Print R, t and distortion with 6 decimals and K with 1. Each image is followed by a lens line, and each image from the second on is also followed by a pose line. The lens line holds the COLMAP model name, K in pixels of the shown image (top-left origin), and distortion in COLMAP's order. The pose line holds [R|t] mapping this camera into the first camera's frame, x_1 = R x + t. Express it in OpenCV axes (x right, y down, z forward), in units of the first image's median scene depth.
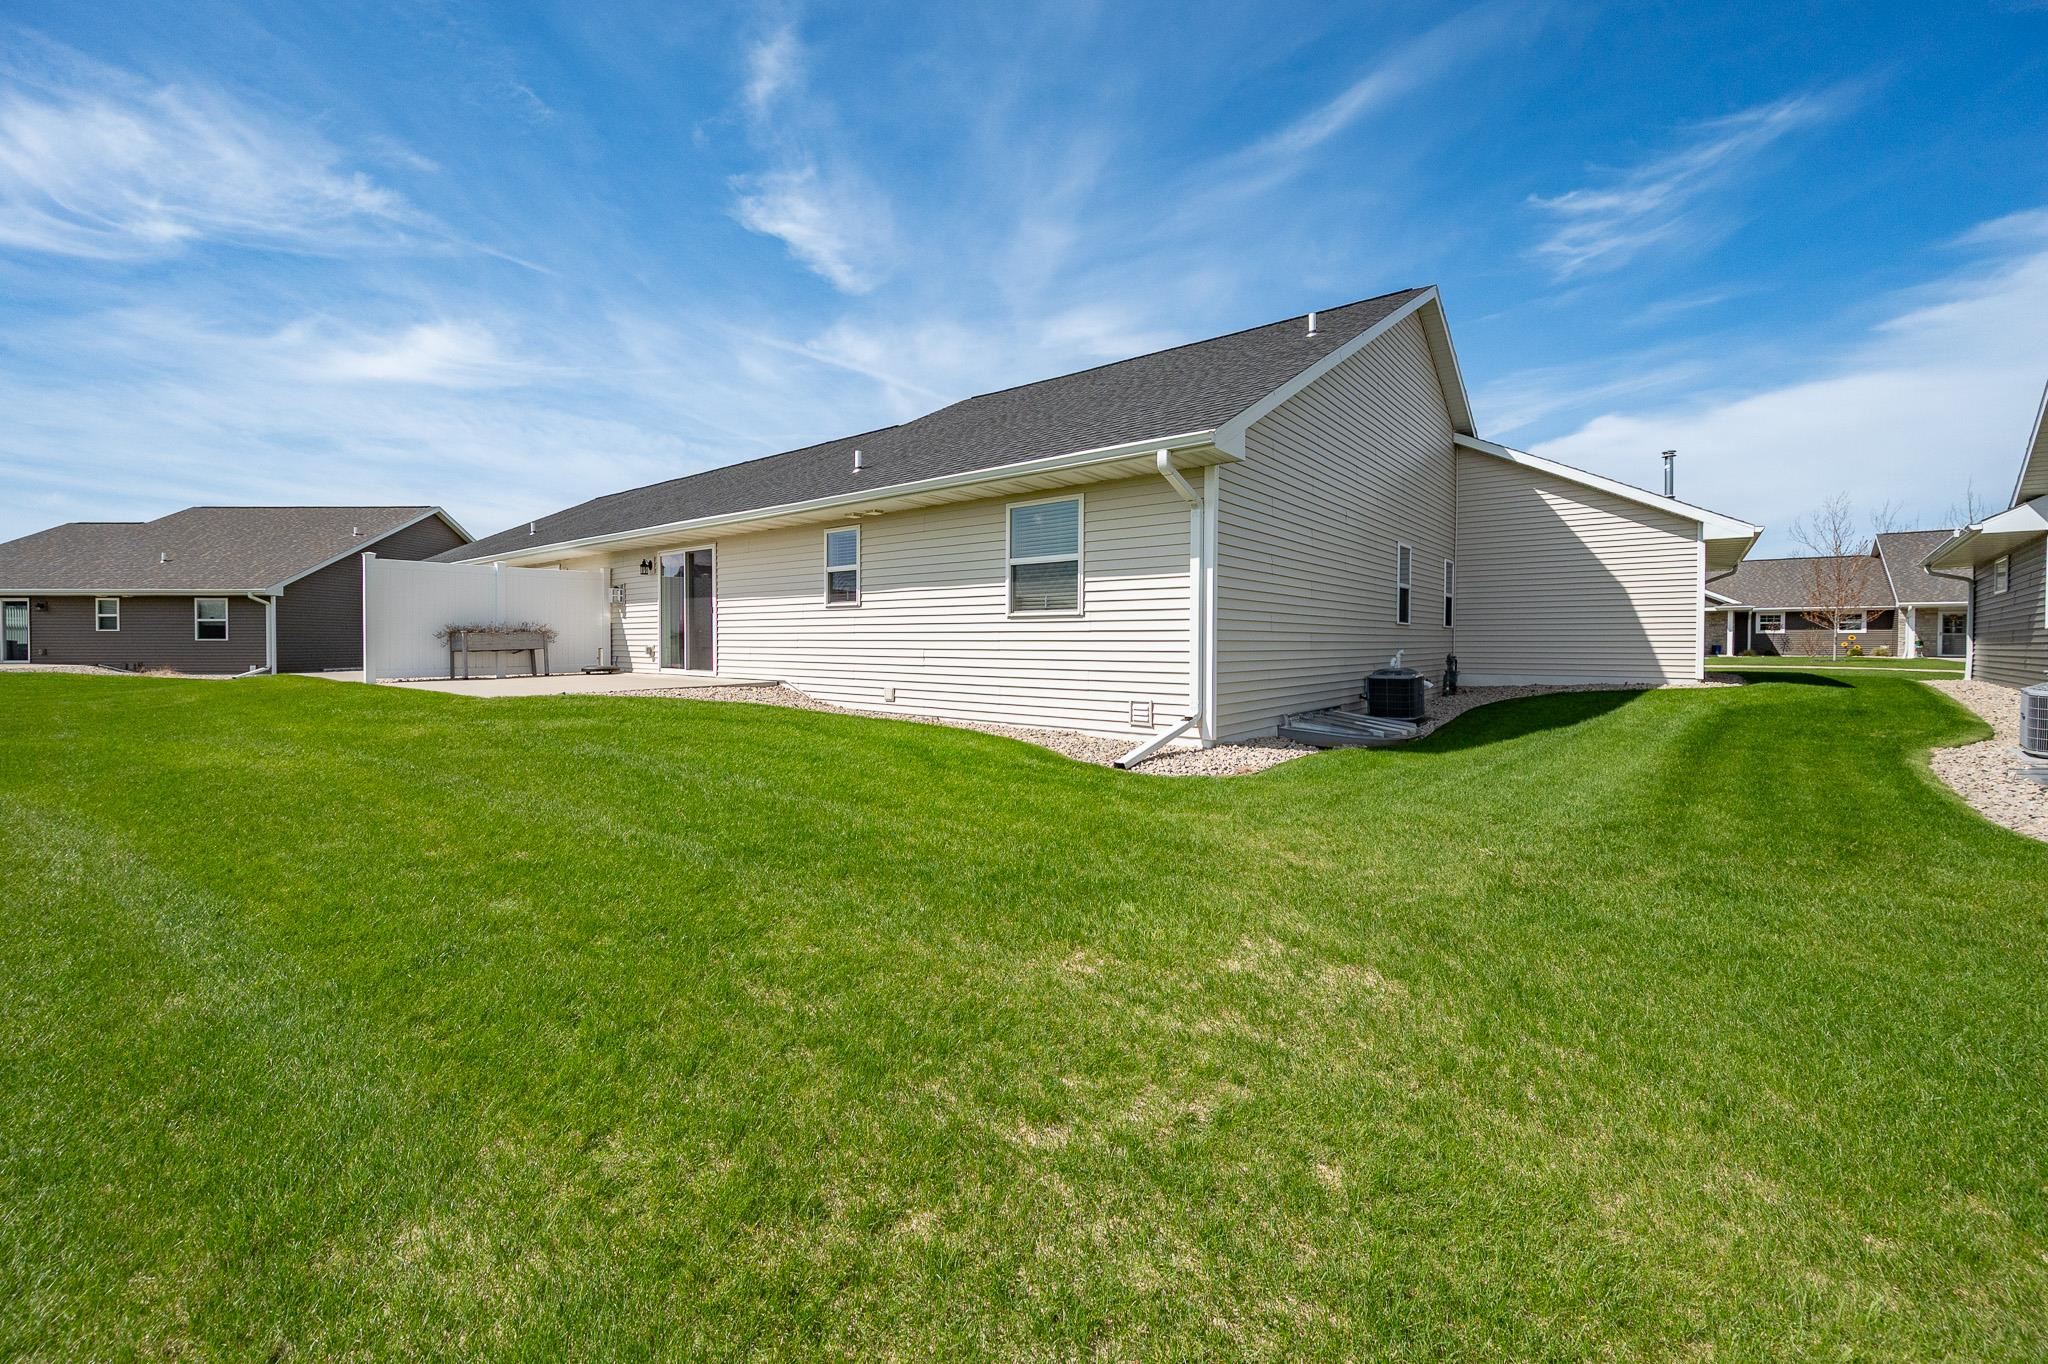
lens RADIAL K [[835.9, 0, 1005.3], [0, 835.9, 693.8], [0, 0, 1]] dist [-0.004315, 0.000489]
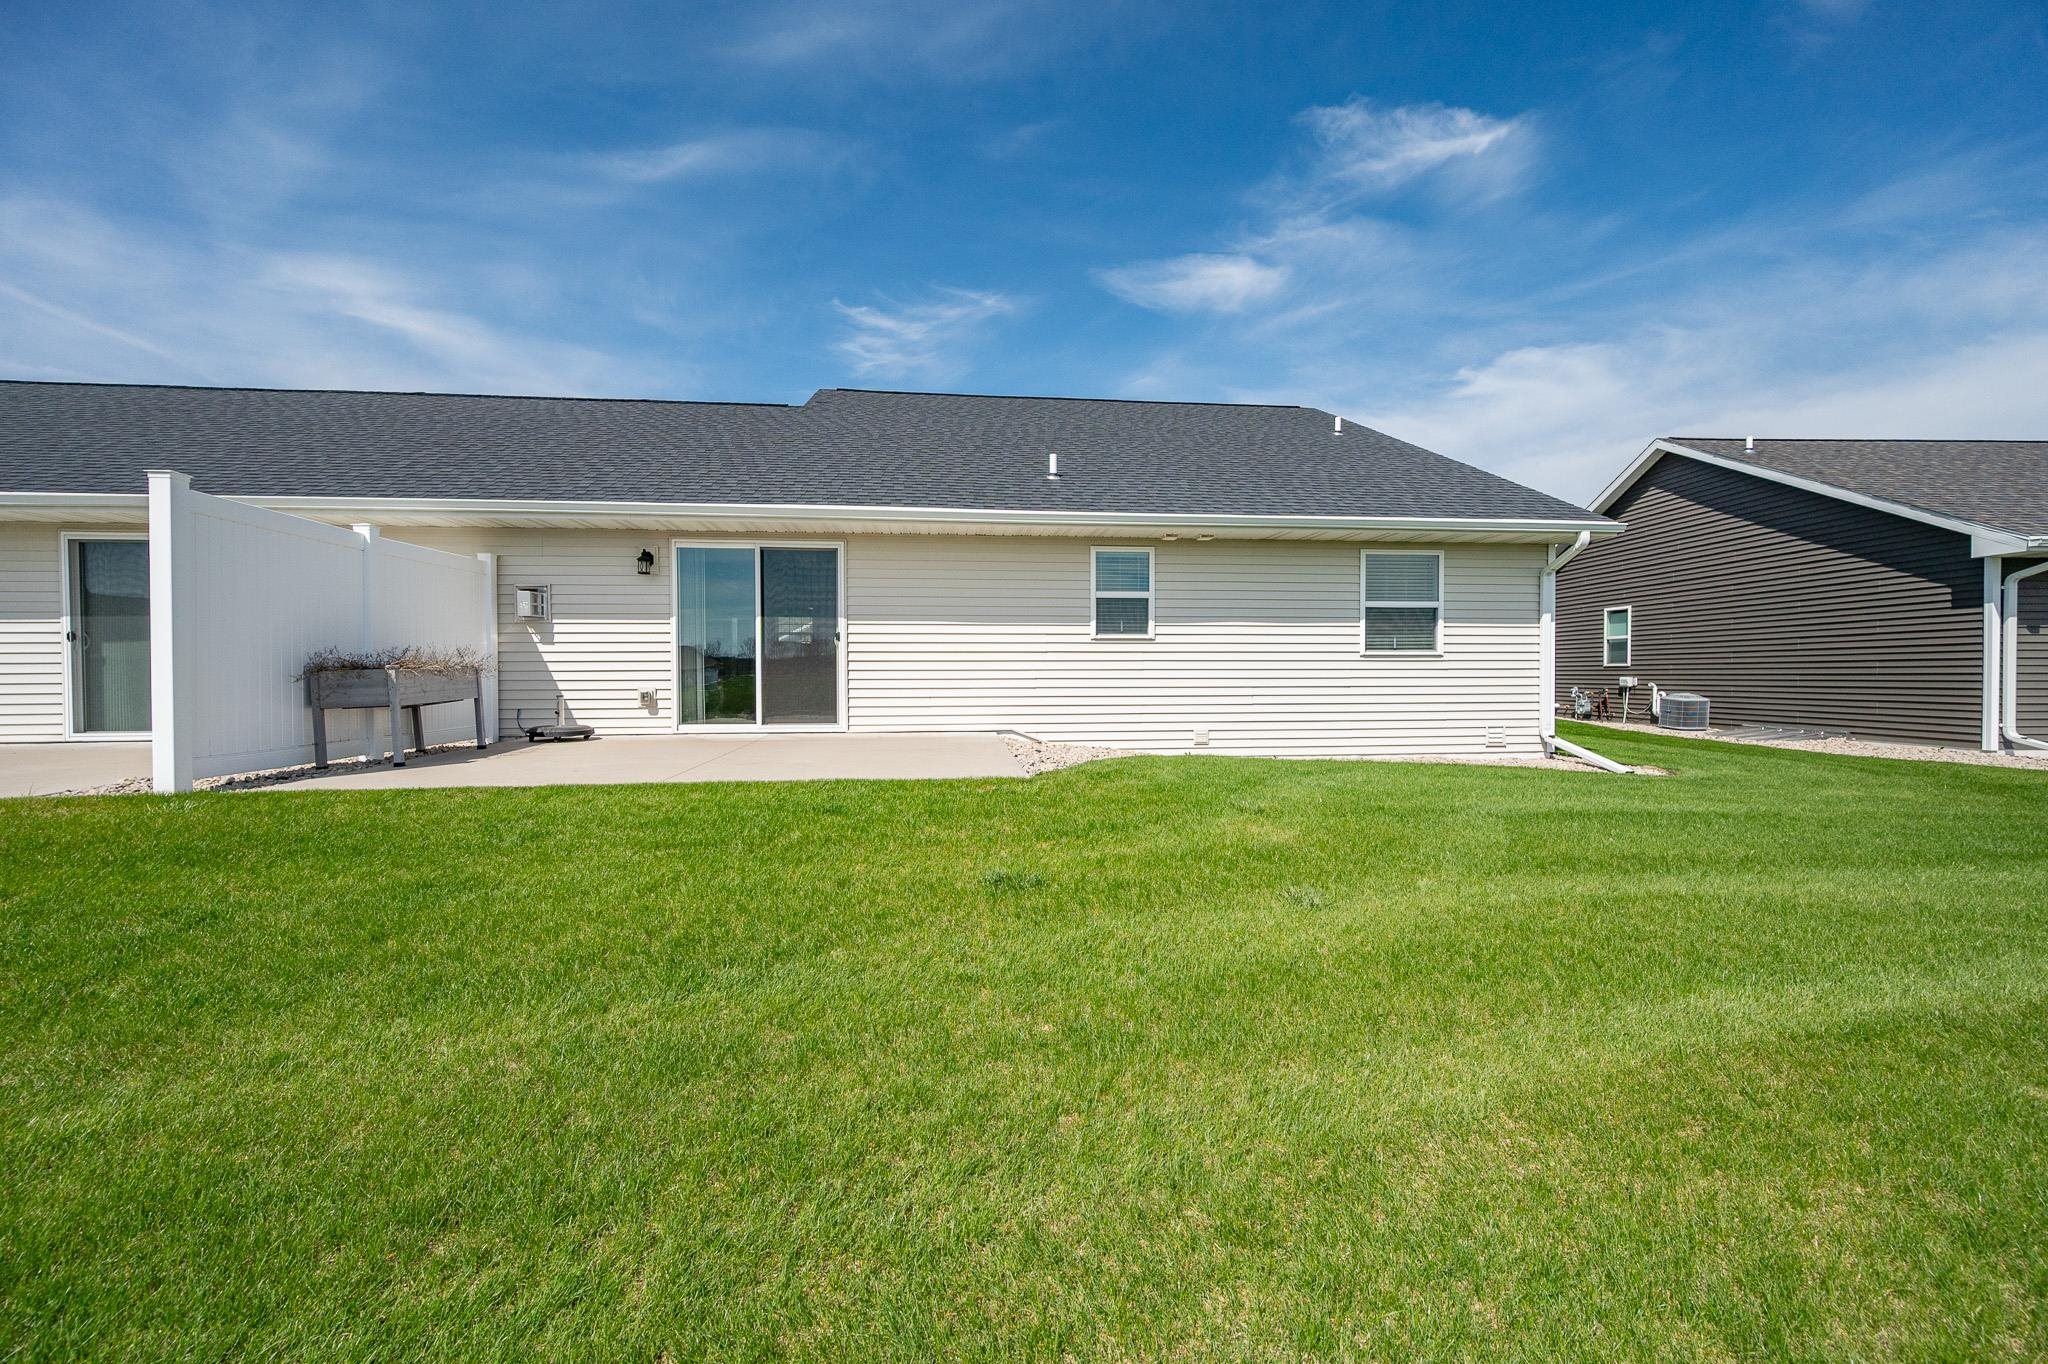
lens RADIAL K [[835.9, 0, 1009.0], [0, 835.9, 668.2], [0, 0, 1]] dist [-0.004315, 0.000489]
pose [[0.685651, -0.000029, 0.727930, -1.071399], [0.050249, 0.997616, -0.047291, -0.048559], [-0.726194, 0.069003, 0.684018, 0.605920]]
